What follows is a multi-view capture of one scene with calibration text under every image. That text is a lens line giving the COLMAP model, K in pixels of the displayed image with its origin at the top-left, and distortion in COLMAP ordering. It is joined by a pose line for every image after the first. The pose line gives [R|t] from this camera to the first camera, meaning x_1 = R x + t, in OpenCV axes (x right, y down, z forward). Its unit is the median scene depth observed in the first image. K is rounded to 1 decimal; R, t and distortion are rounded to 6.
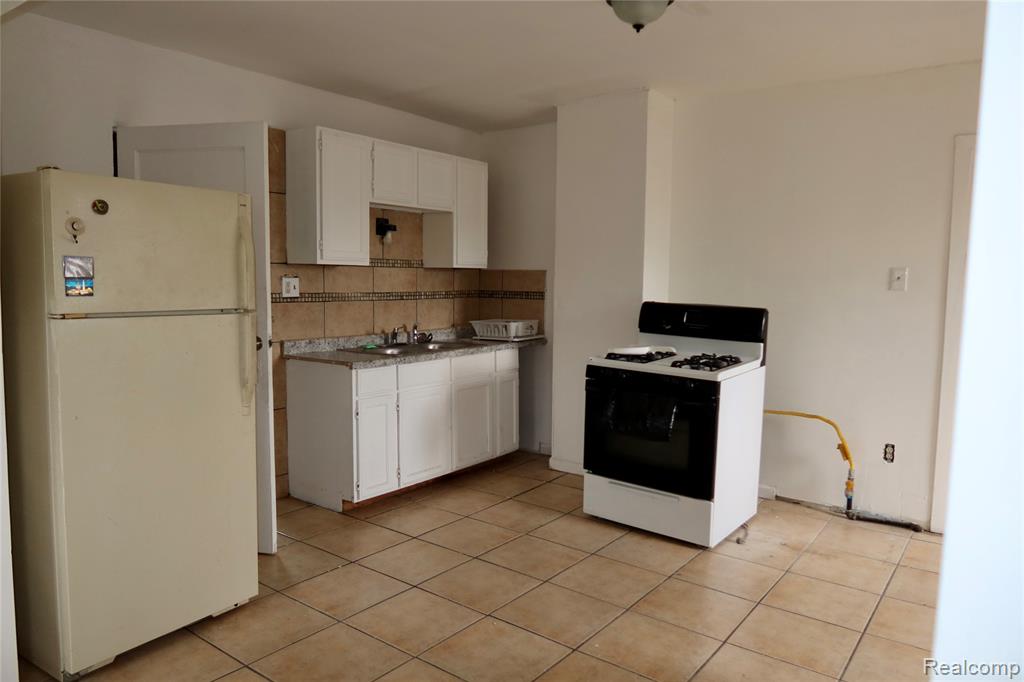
lens RADIAL K [[726.5, 0, 514.8], [0, 726.5, 340.3], [0, 0, 1]] dist [-0.029351, 0.004724]
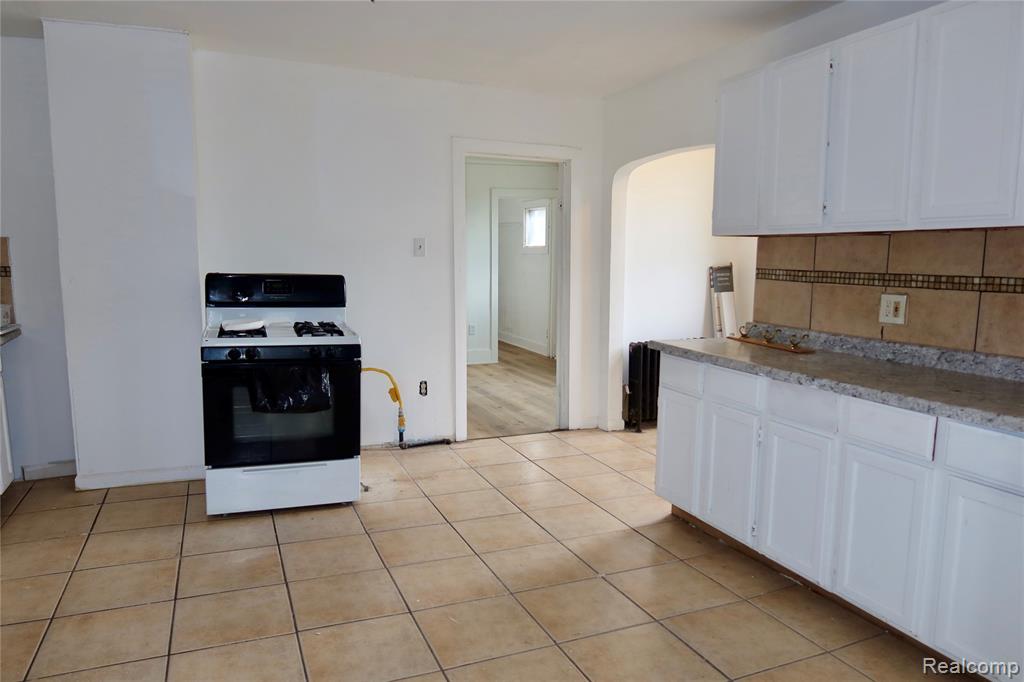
lens RADIAL K [[726.5, 0, 514.8], [0, 726.5, 340.3], [0, 0, 1]] dist [-0.029351, 0.004724]
pose [[0.474047, -0.109265, 0.873693, -0.487169], [0.076246, 0.993637, 0.082897, -0.017252], [-0.877192, 0.027318, 0.479362, 0.261604]]
